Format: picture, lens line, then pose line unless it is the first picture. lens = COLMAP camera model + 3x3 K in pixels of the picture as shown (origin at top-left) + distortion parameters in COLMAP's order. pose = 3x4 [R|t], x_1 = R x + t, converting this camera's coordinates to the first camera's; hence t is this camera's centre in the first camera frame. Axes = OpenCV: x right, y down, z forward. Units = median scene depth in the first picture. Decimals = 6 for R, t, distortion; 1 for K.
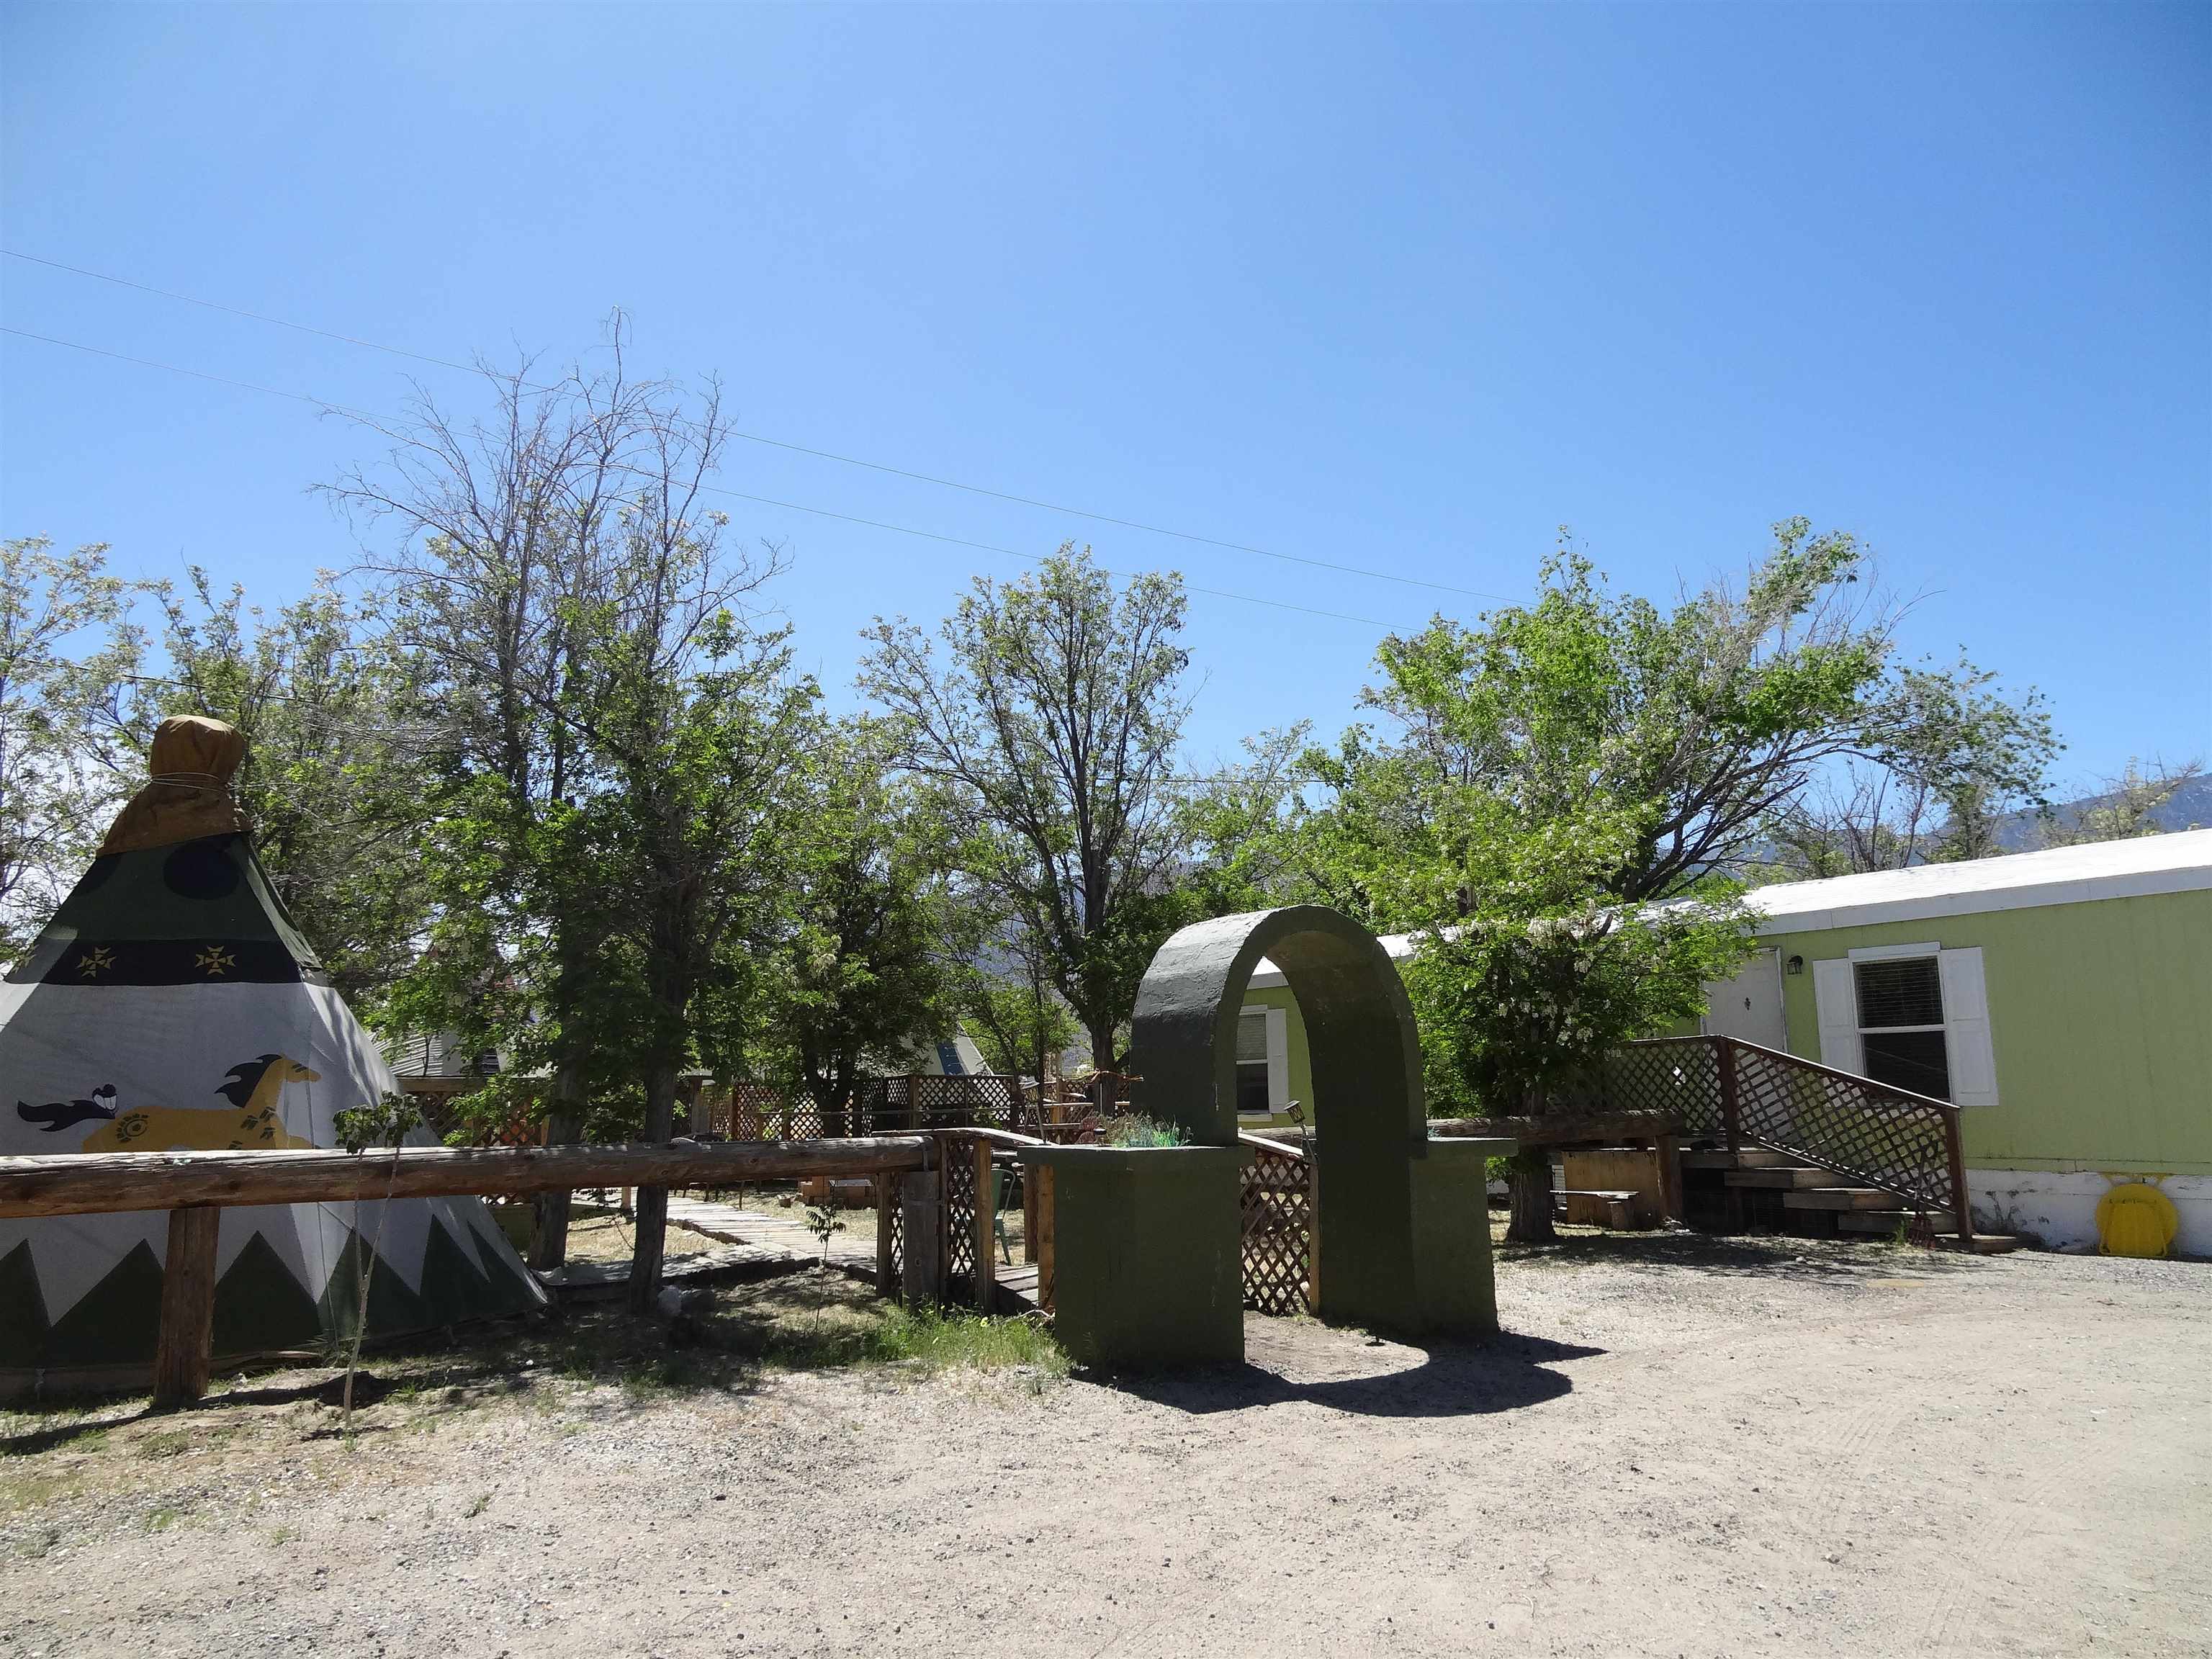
lens RADIAL K [[1579.2, 0, 1106.0], [0, 1579.2, 829.5], [0, 0, 1]] dist [0.012187, 0.001968]
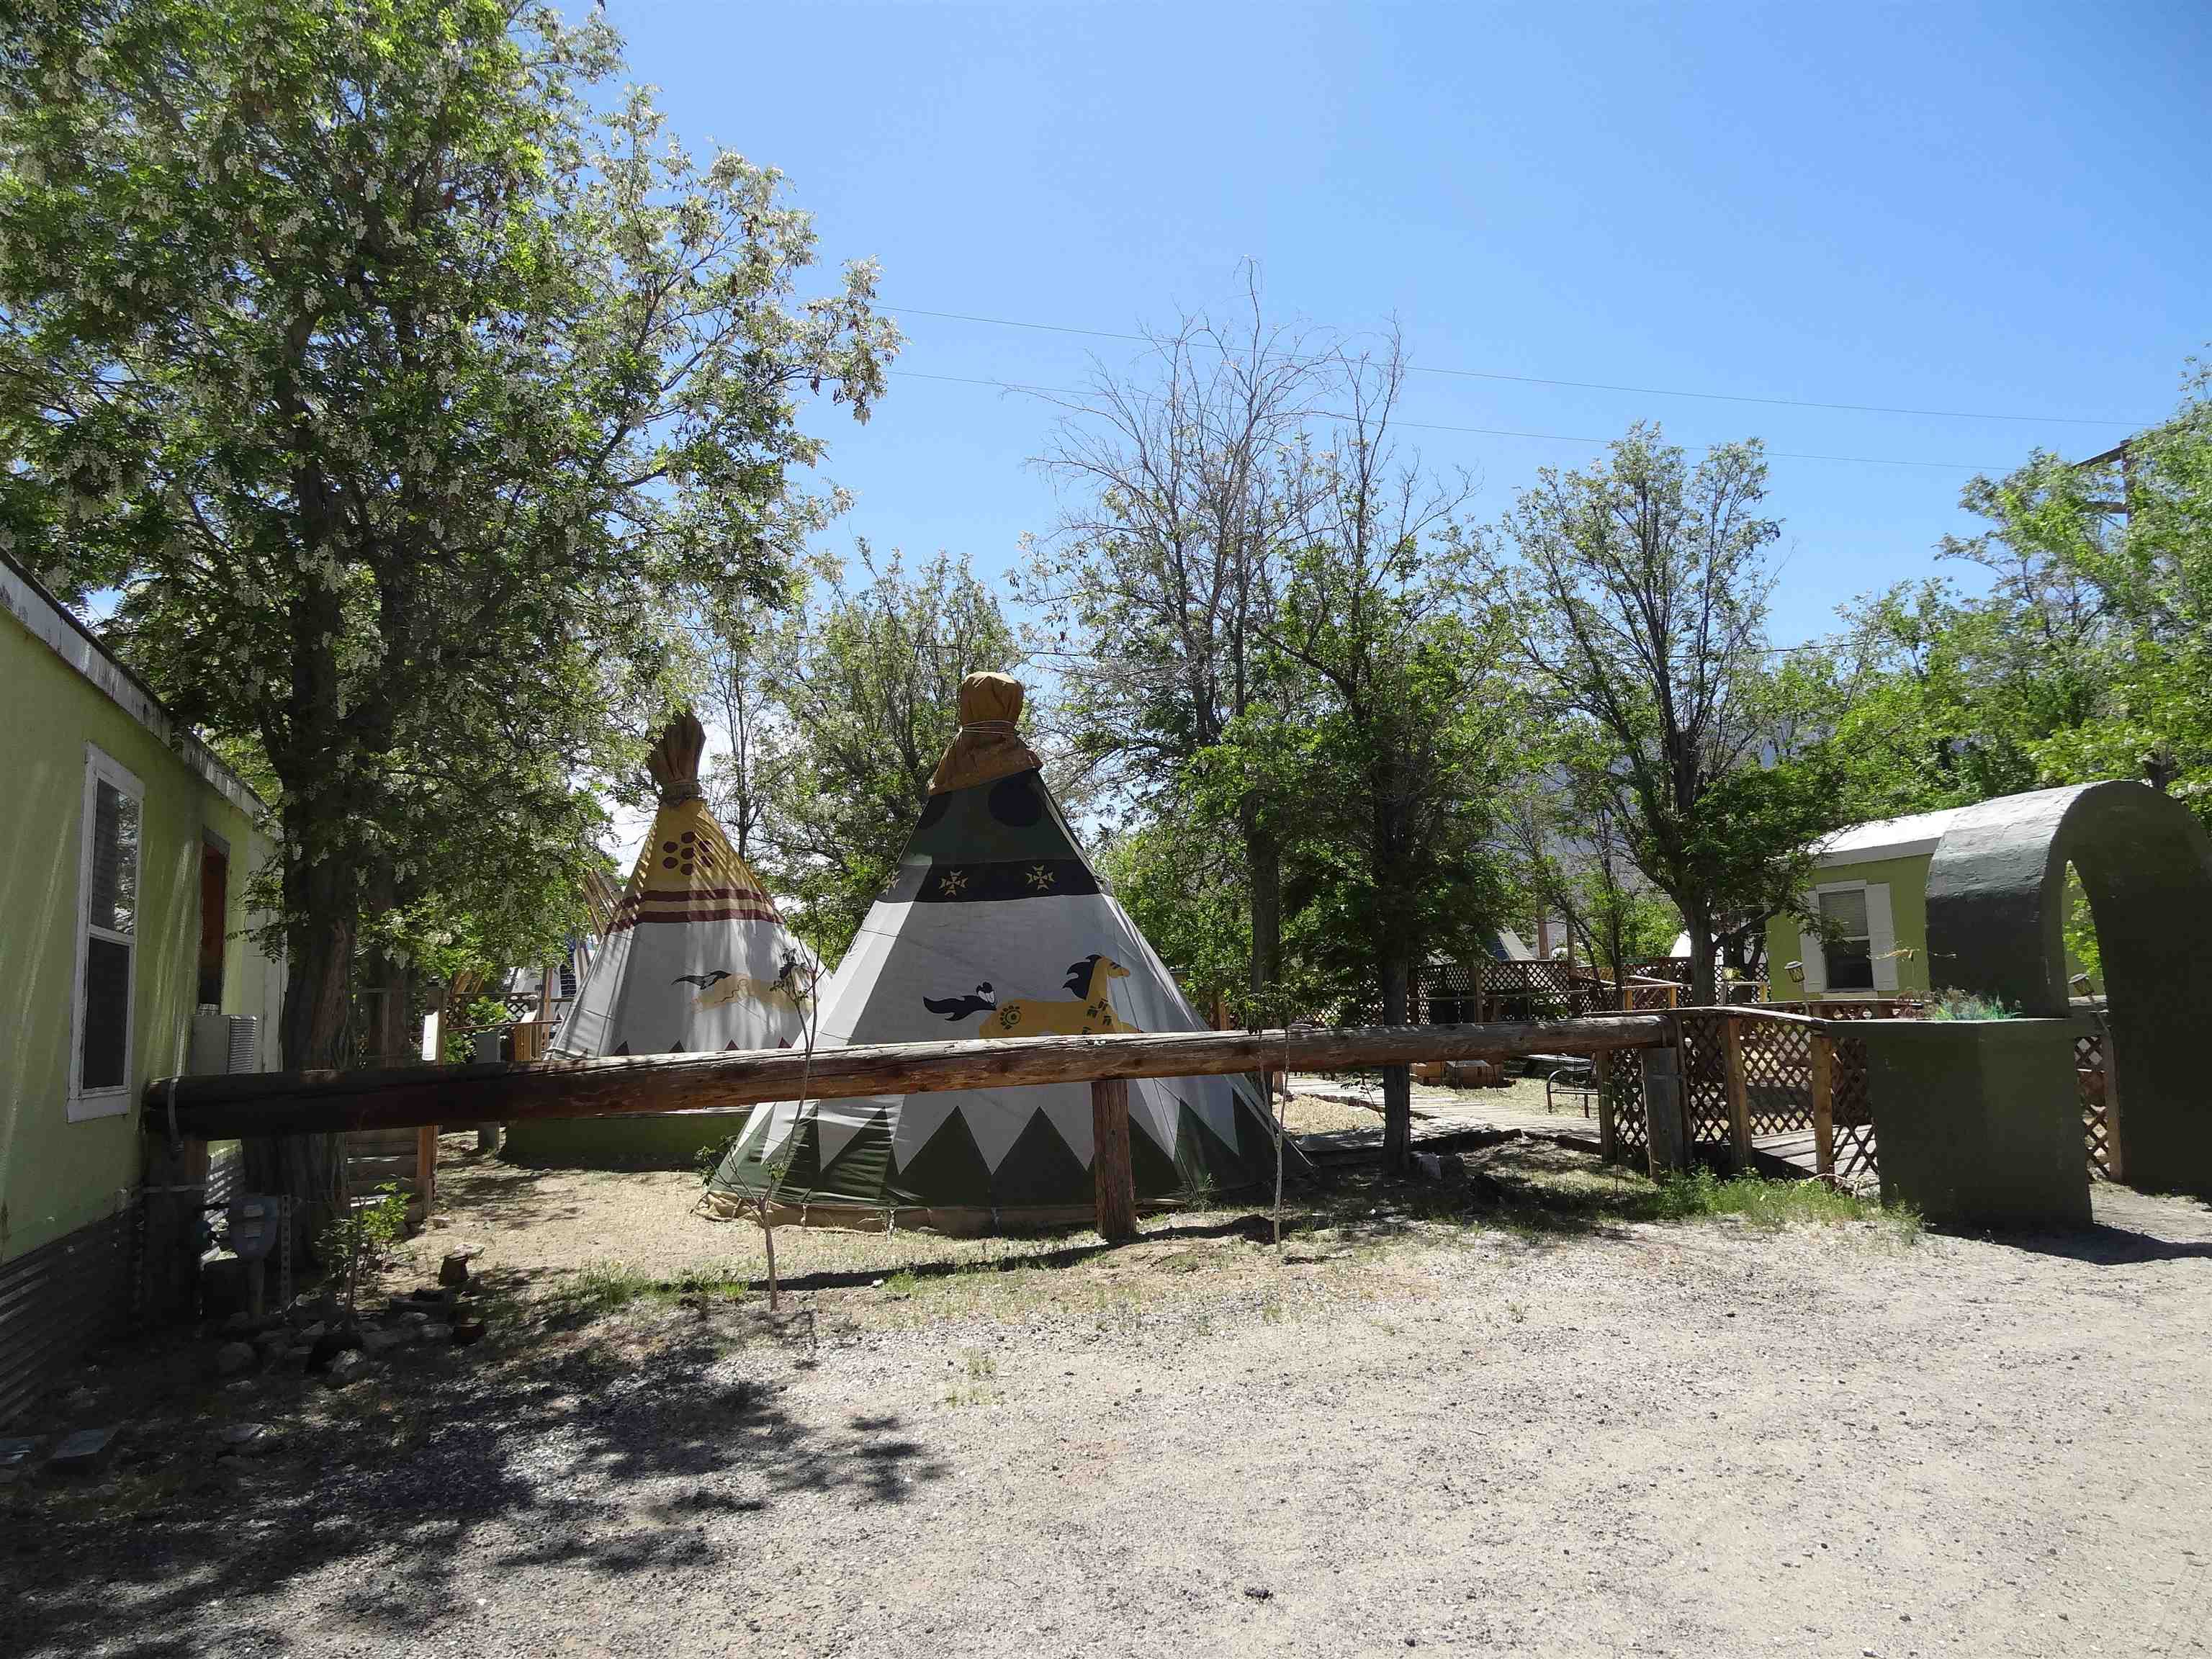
lens RADIAL K [[1579.2, 0, 1106.0], [0, 1579.2, 829.5], [0, 0, 1]] dist [0.012187, 0.001968]
pose [[0.961942, -0.048805, -0.268861, -0.161125], [0.067216, 0.995951, 0.059699, -0.017387], [0.264859, -0.075498, 0.961327, -0.102363]]
